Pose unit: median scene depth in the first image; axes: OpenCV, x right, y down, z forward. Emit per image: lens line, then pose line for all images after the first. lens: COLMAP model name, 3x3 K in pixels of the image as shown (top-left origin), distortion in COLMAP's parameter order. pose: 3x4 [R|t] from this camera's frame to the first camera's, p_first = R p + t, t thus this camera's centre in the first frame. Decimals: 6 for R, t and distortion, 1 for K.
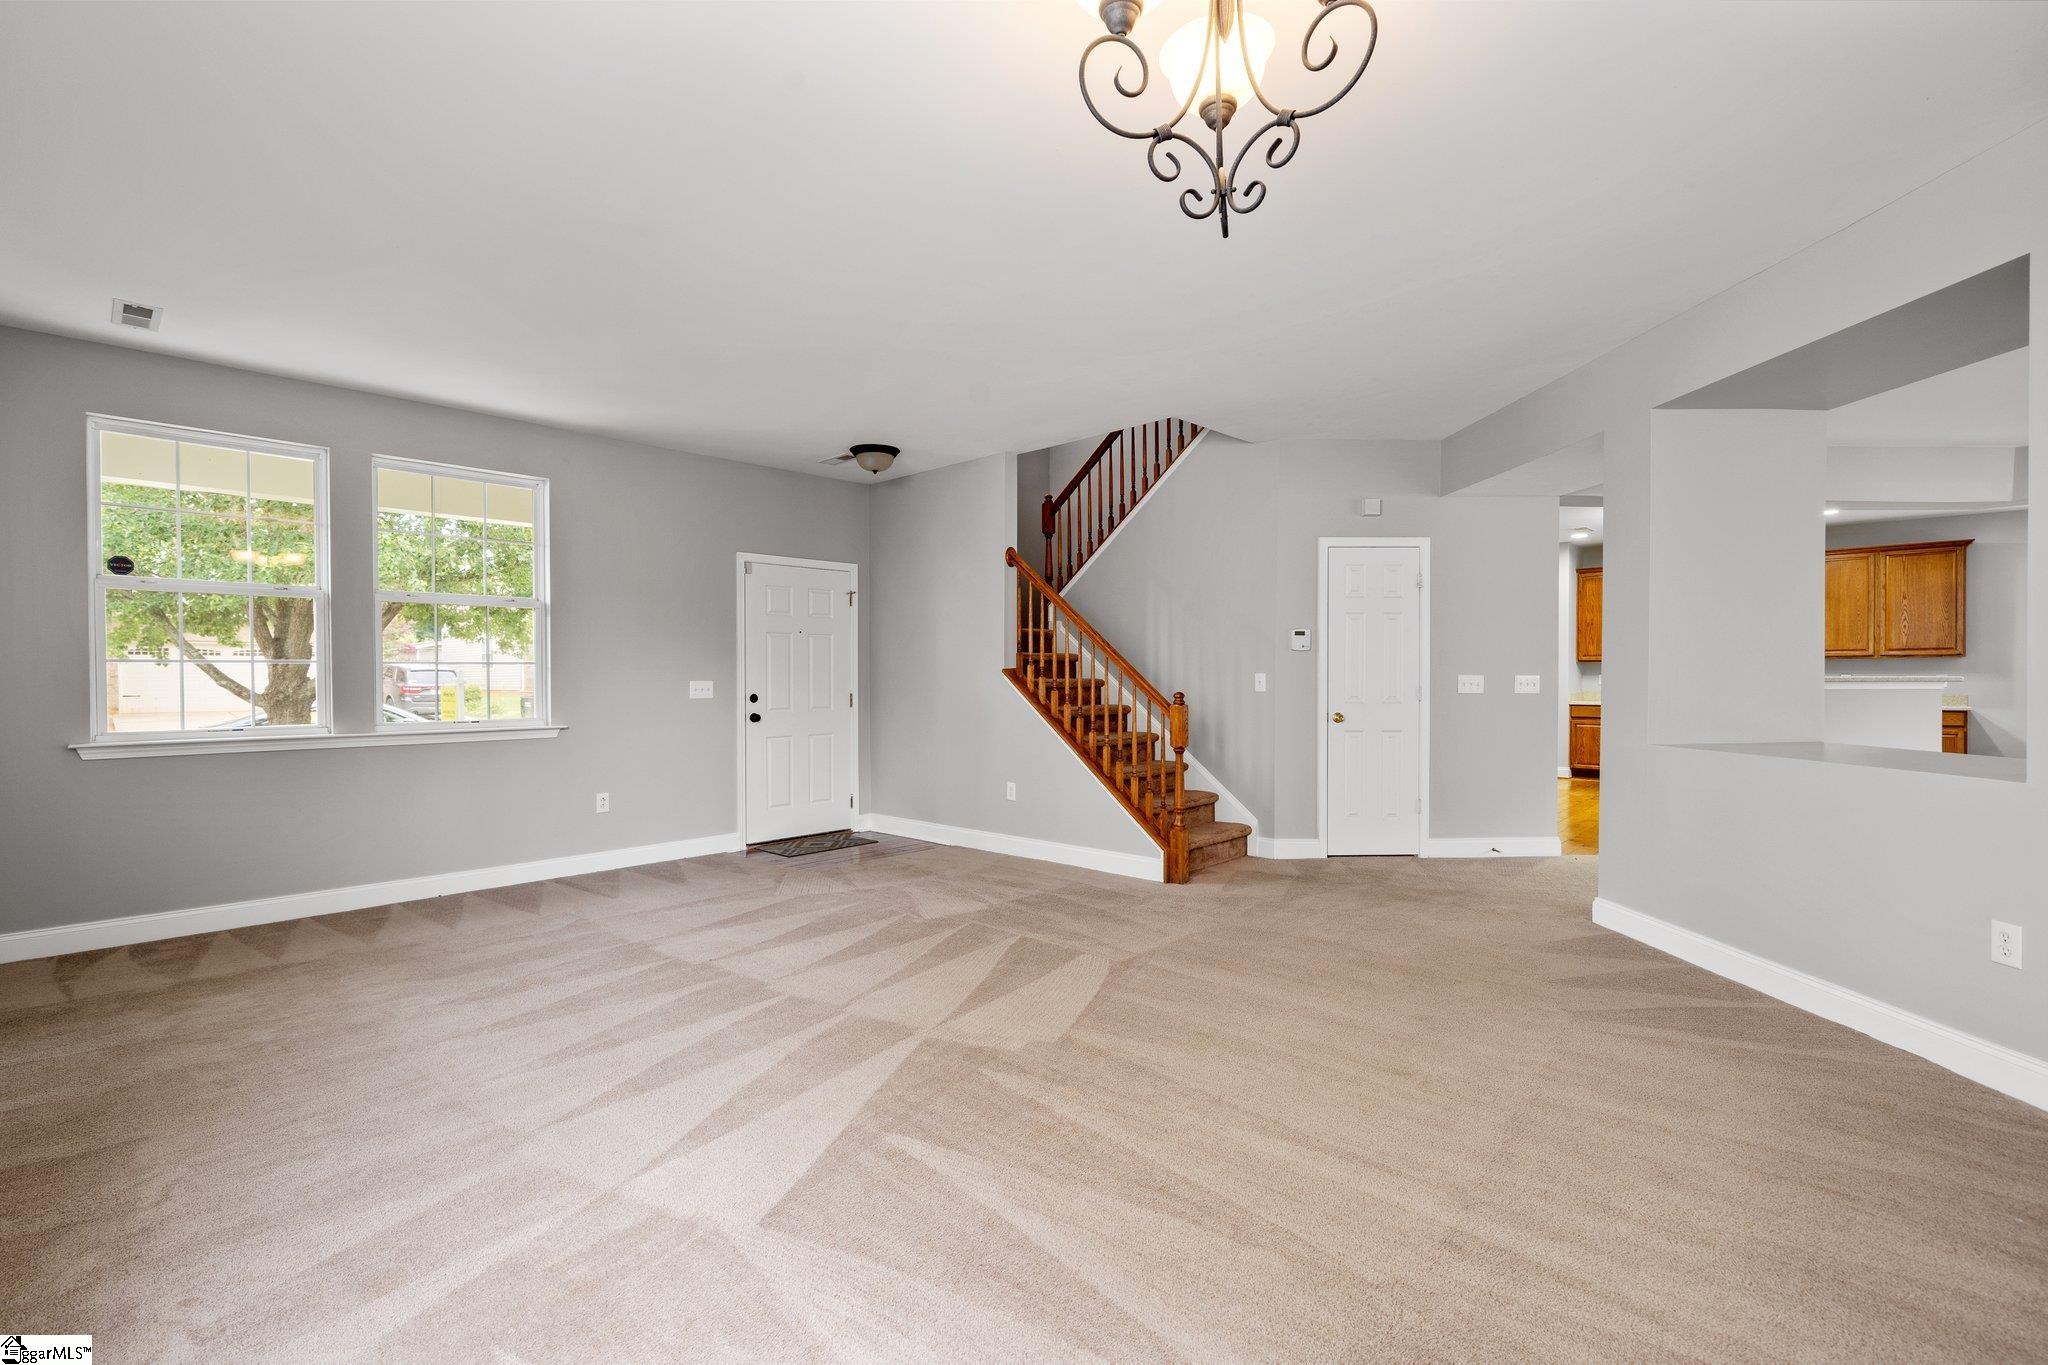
lens RADIAL K [[944.7, 0, 1024.0], [0, 944.7, 682.5], [0, 0, 1]] dist [-0.000544, -0.000035]
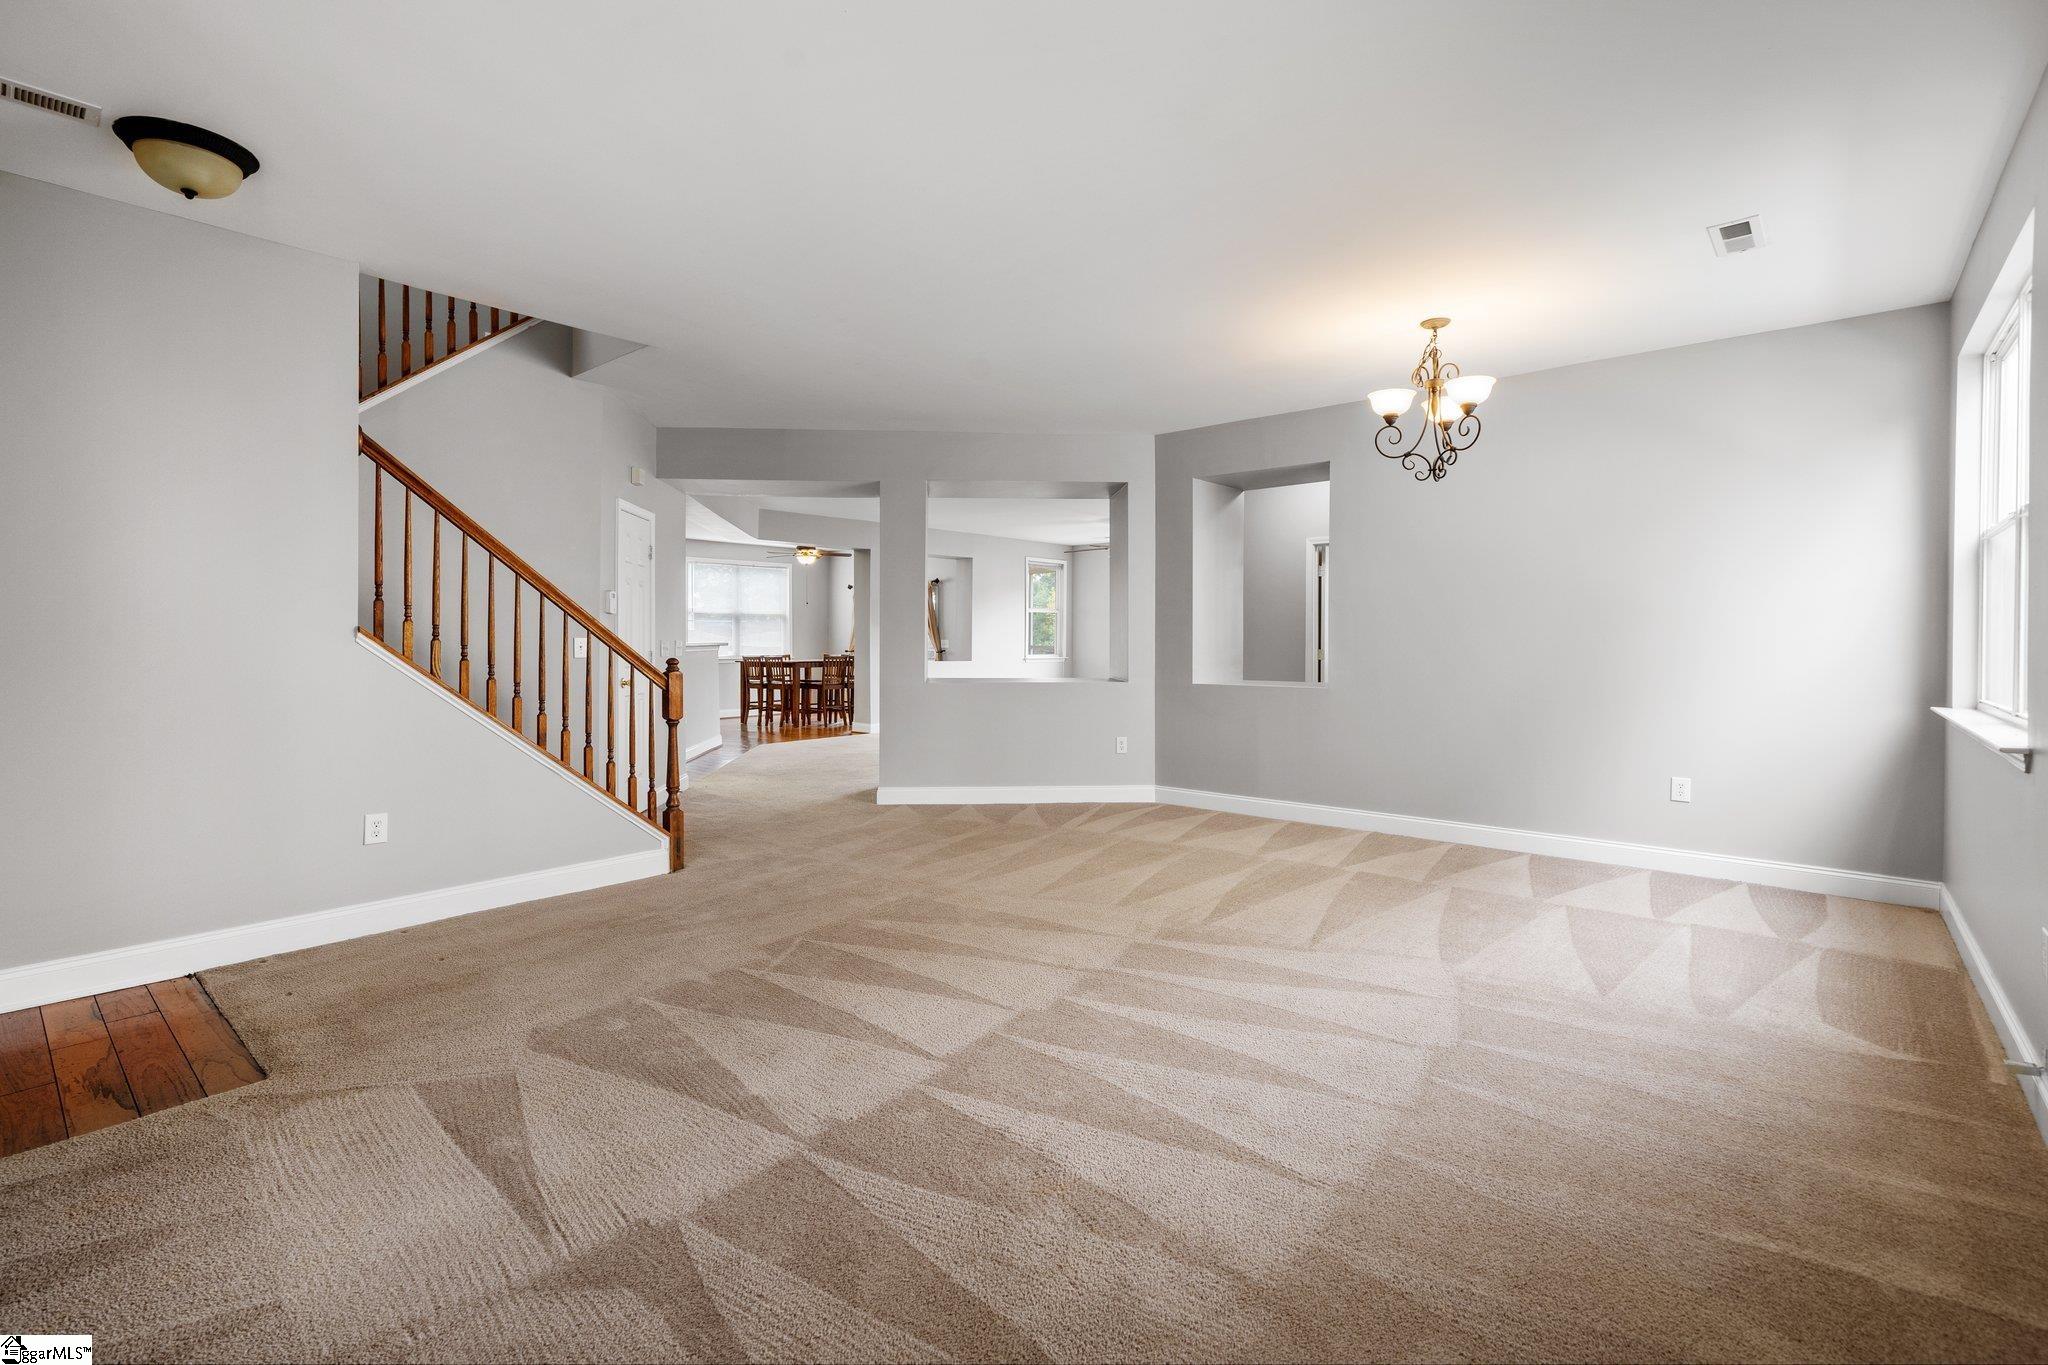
lens RADIAL K [[908.6, 0, 1054.9], [0, 908.6, 644.8], [0, 0, 1]] dist [0.000154, 0.000082]
pose [[-0.091103, -0.001695, 0.995840, -0.740251], [-0.003749, 0.999992, 0.001359, -0.005941], [-0.995834, -0.003609, -0.091108, 0.719218]]
